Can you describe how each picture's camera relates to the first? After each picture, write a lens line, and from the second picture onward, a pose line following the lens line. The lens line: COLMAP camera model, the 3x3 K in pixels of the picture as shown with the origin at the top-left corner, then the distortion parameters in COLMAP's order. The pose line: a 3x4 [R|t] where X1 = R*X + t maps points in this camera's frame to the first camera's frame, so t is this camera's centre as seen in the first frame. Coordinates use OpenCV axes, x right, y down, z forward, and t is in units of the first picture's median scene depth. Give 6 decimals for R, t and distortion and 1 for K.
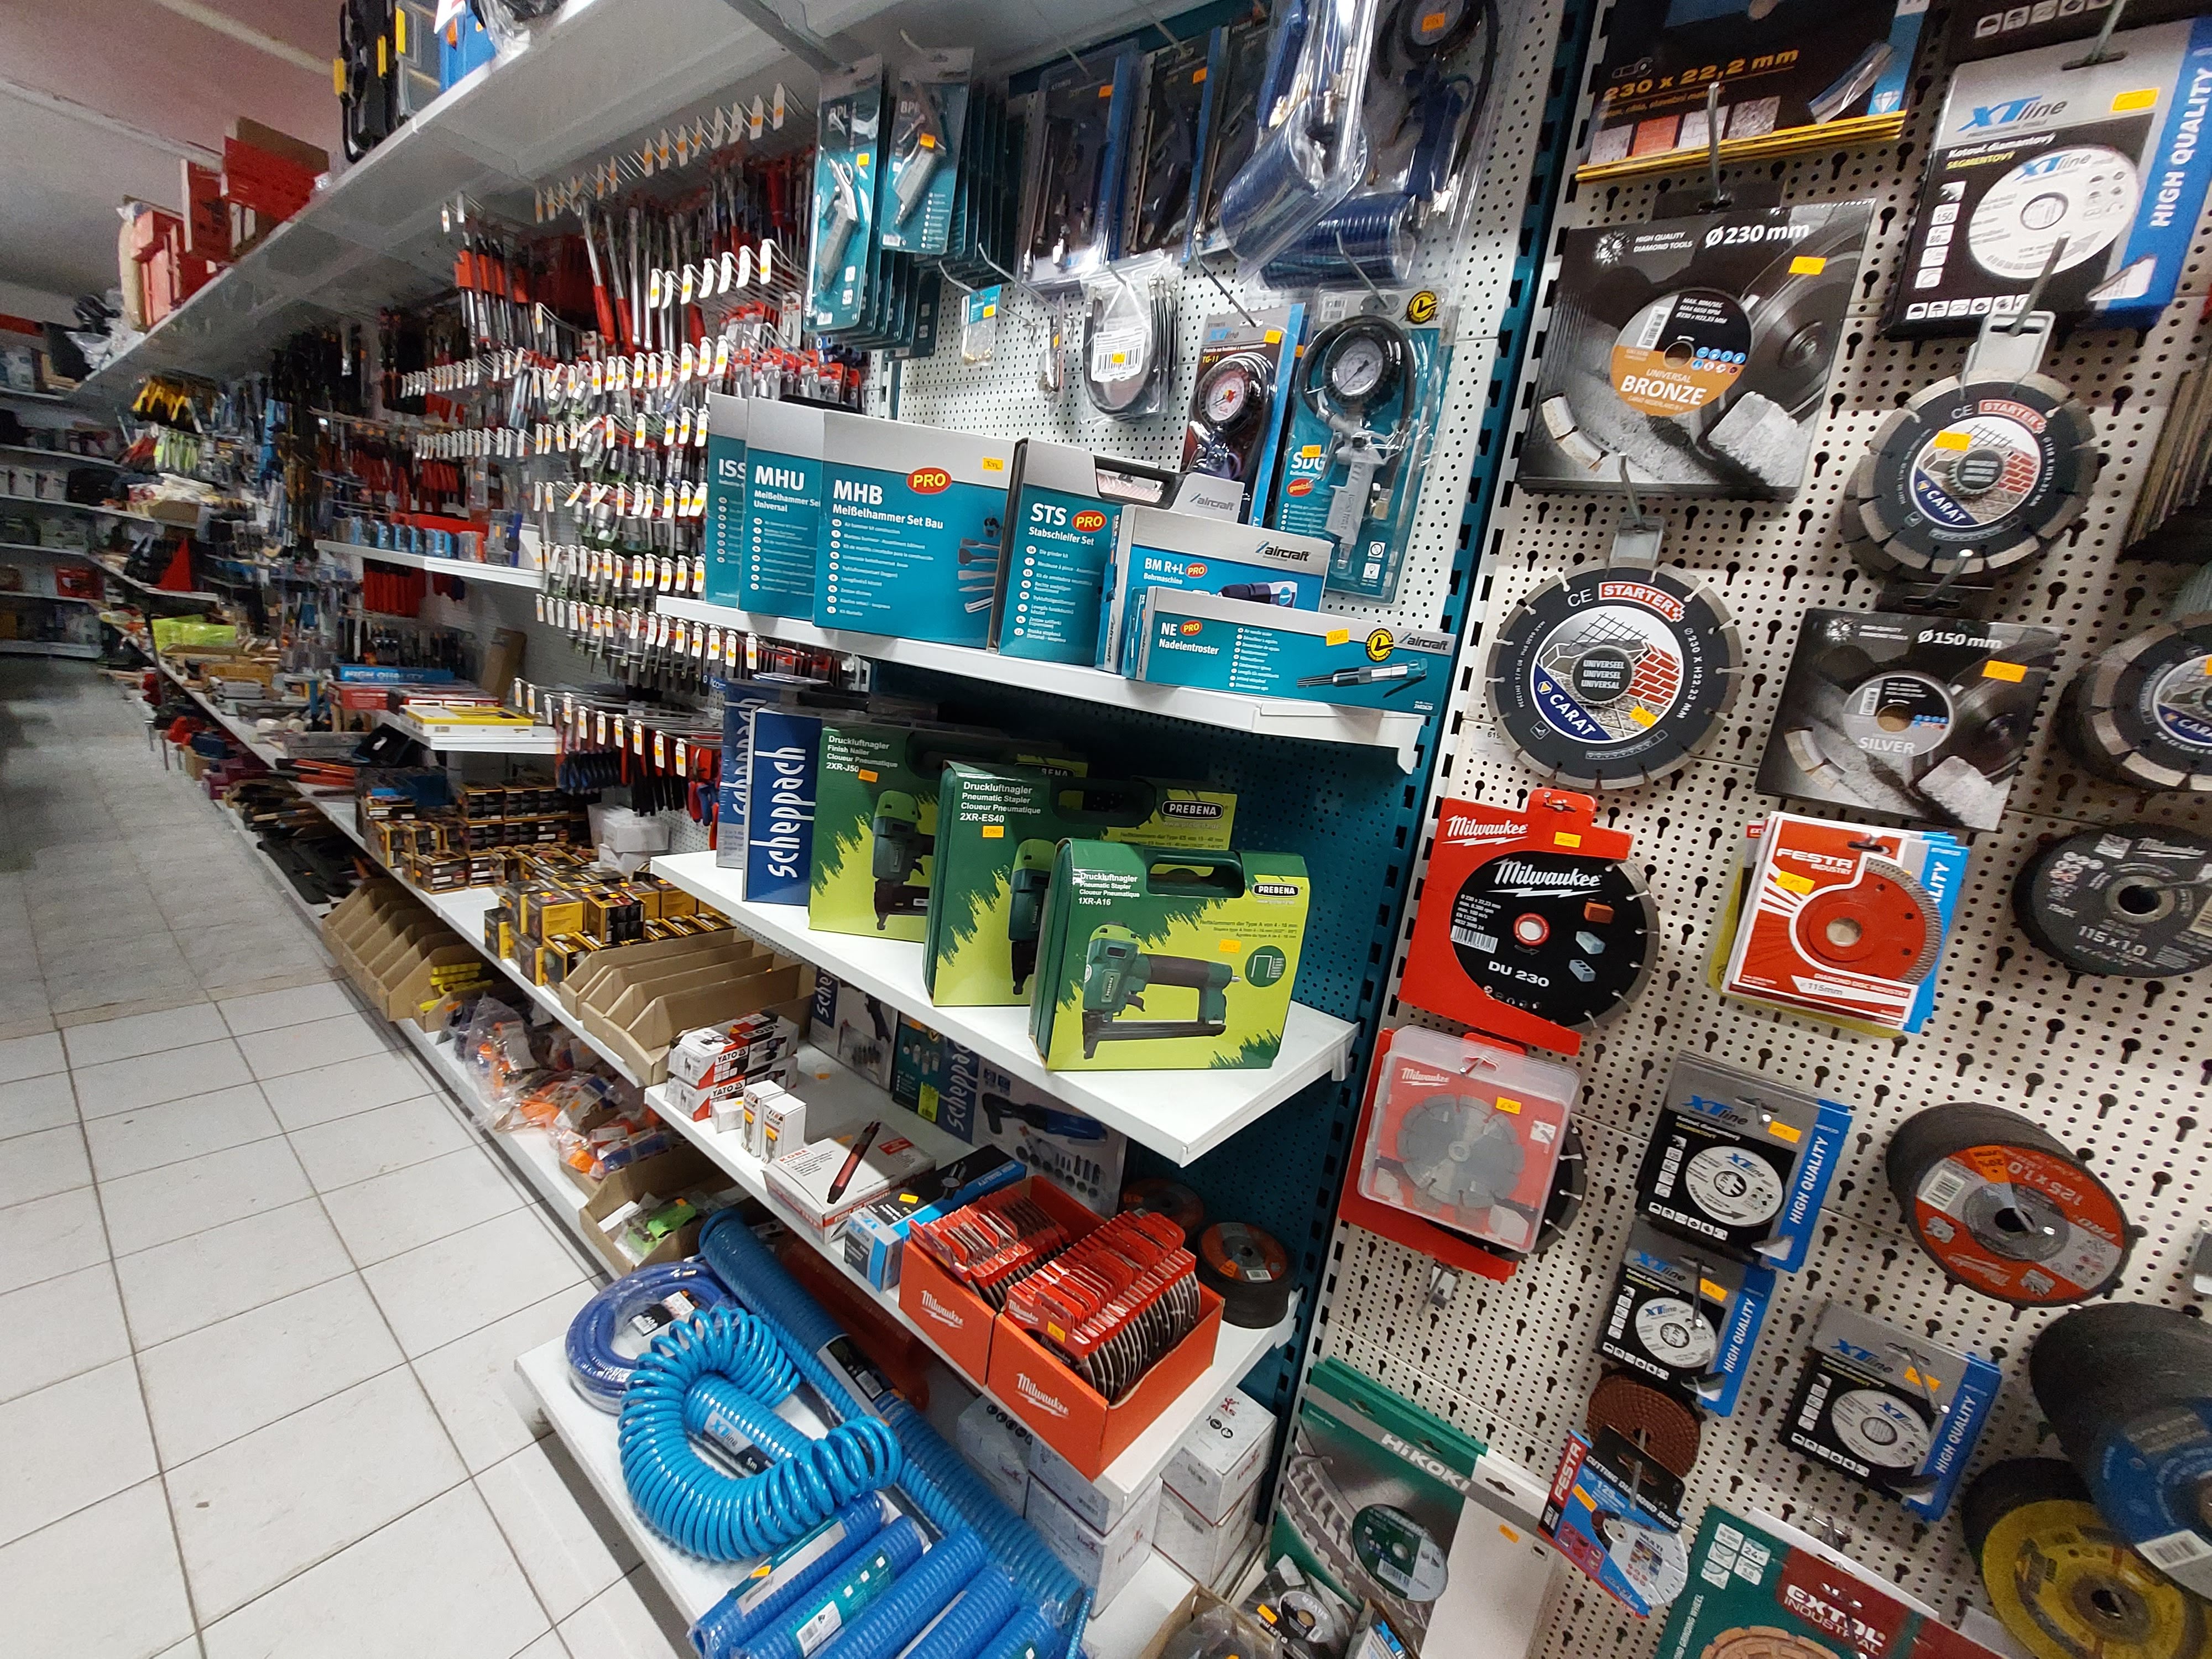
lens RADIAL K [[883.9, 0, 1094.3], [0, 883.9, 831.6], [0, 0, 1]] dist [-0.021036, 0.001758]
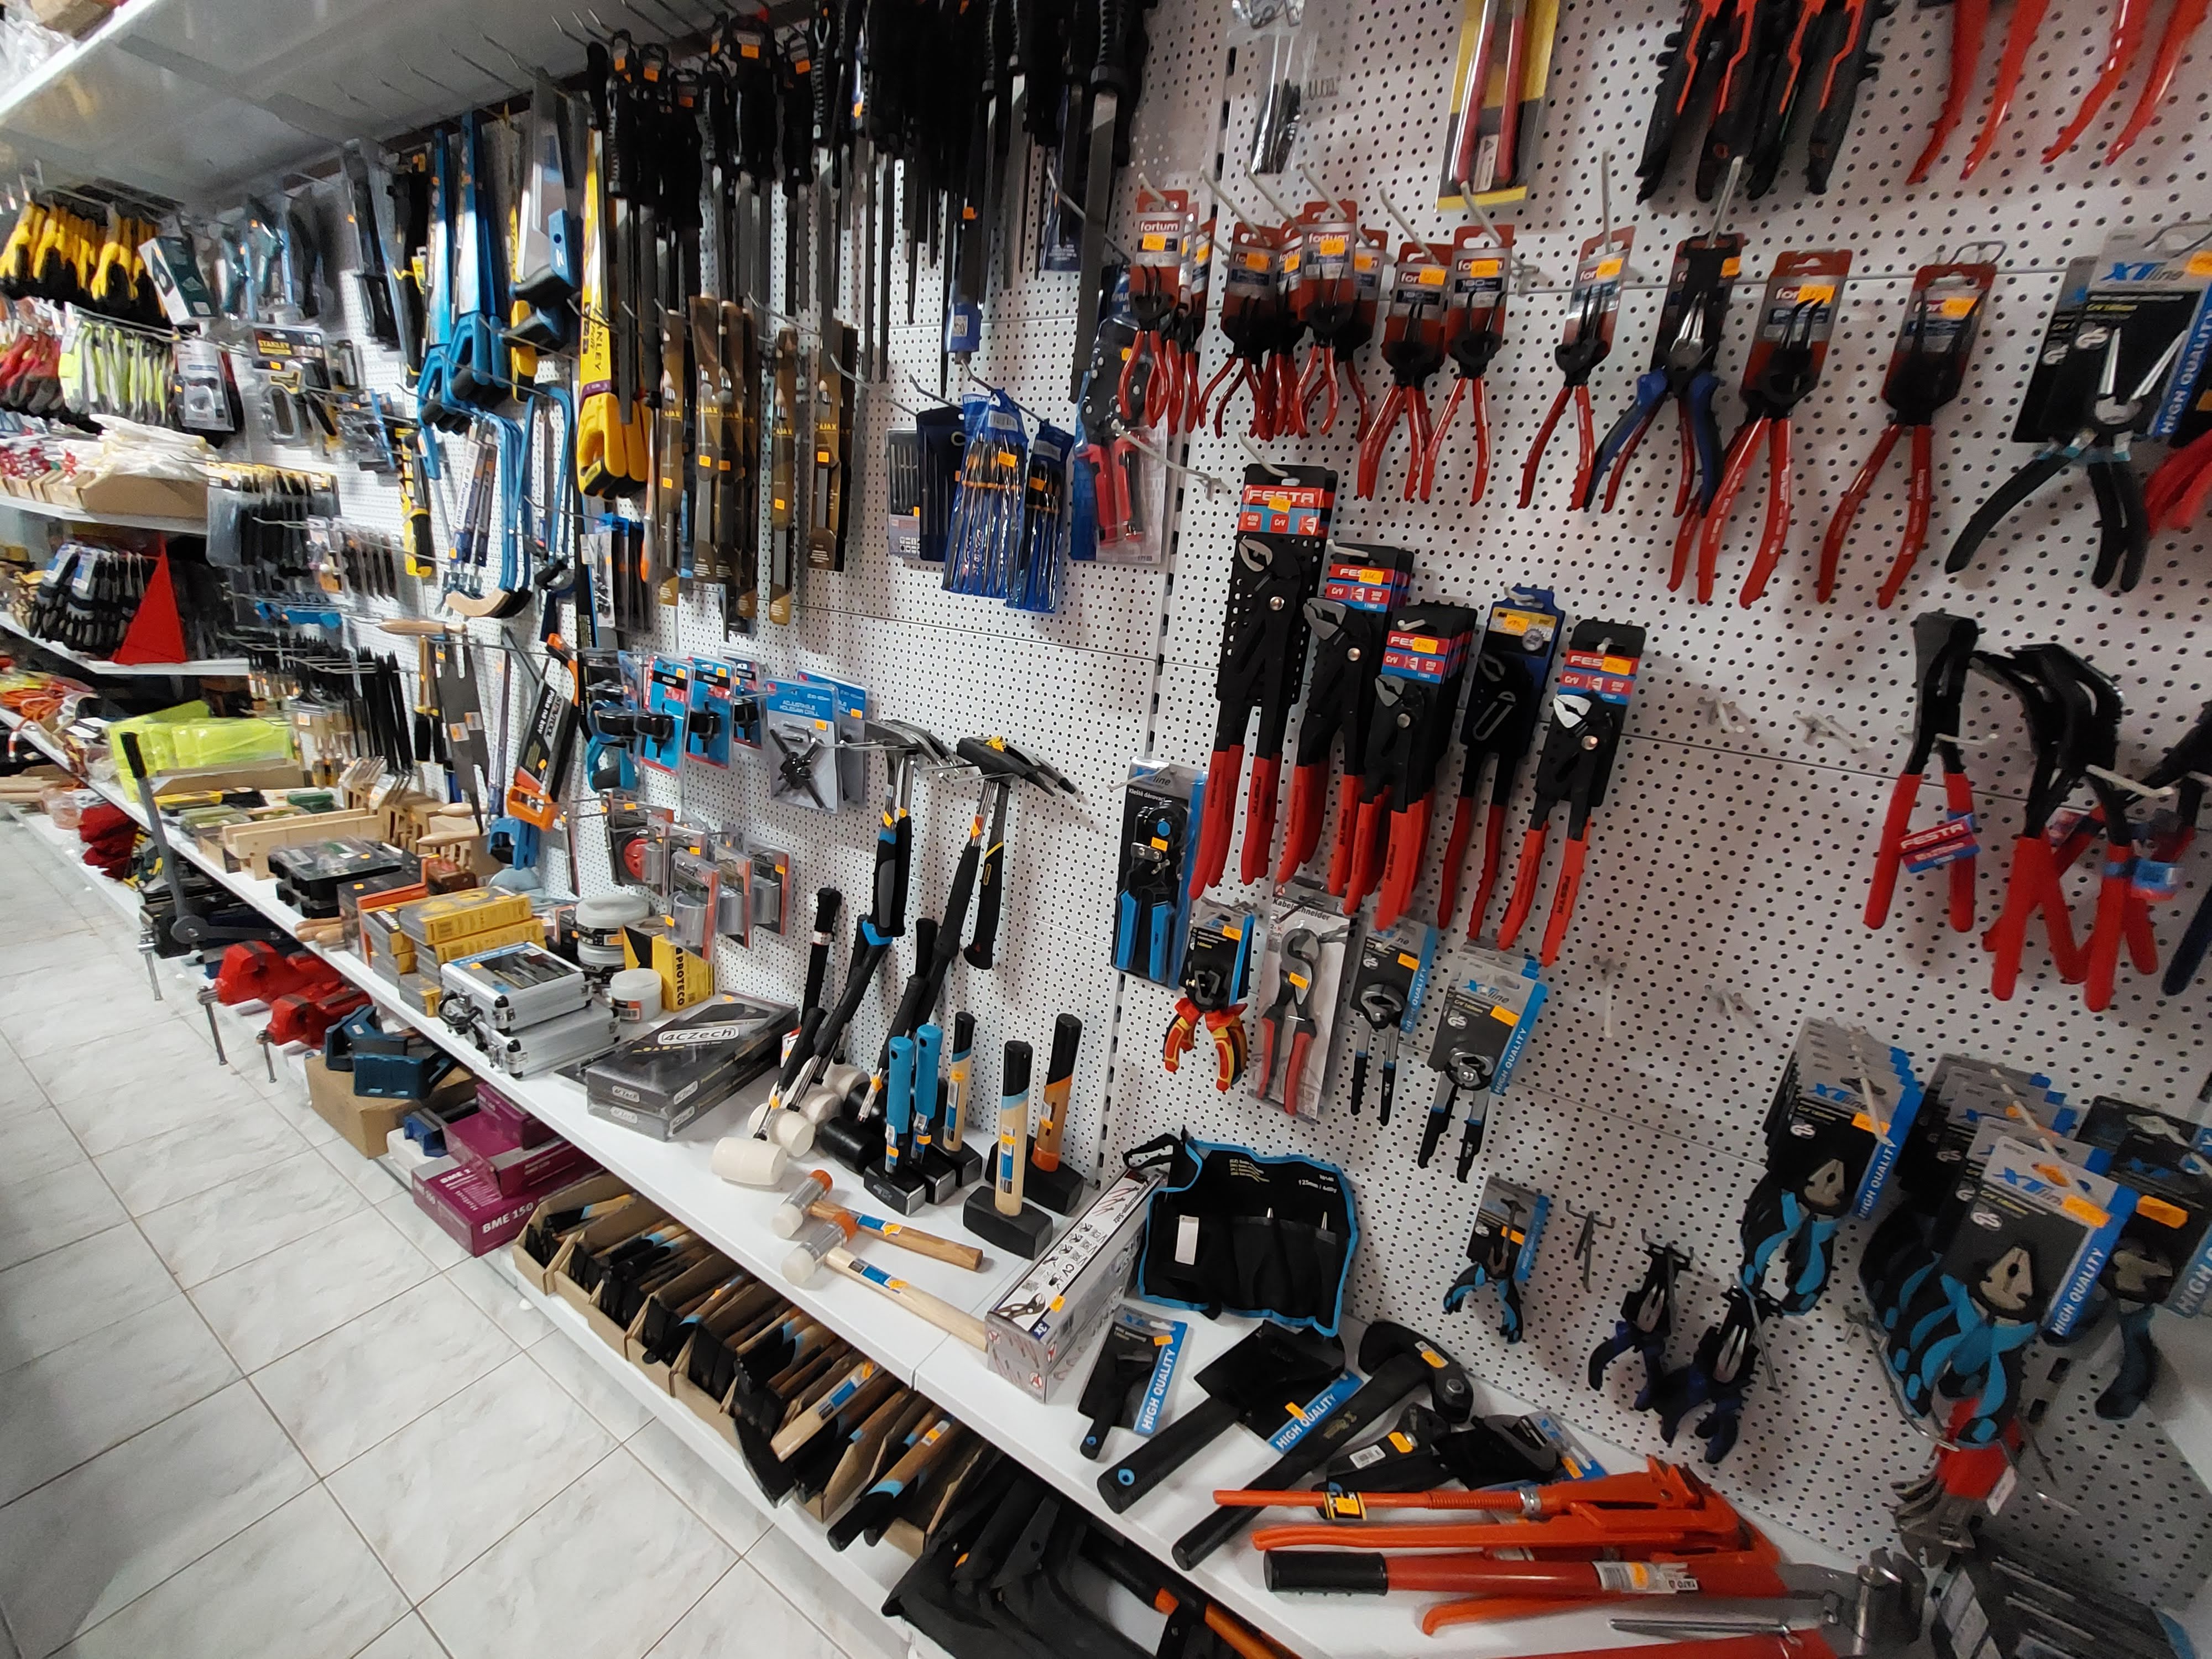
lens RADIAL K [[883.9, 0, 1108.1], [0, 883.9, 823.5], [0, 0, 1]] dist [-0.021036, 0.001758]
pose [[0.991364, -0.072054, 0.109574, -0.604742], [0.062199, 0.993920, 0.090852, -0.204578], [-0.115454, -0.083252, 0.989818, 0.460247]]
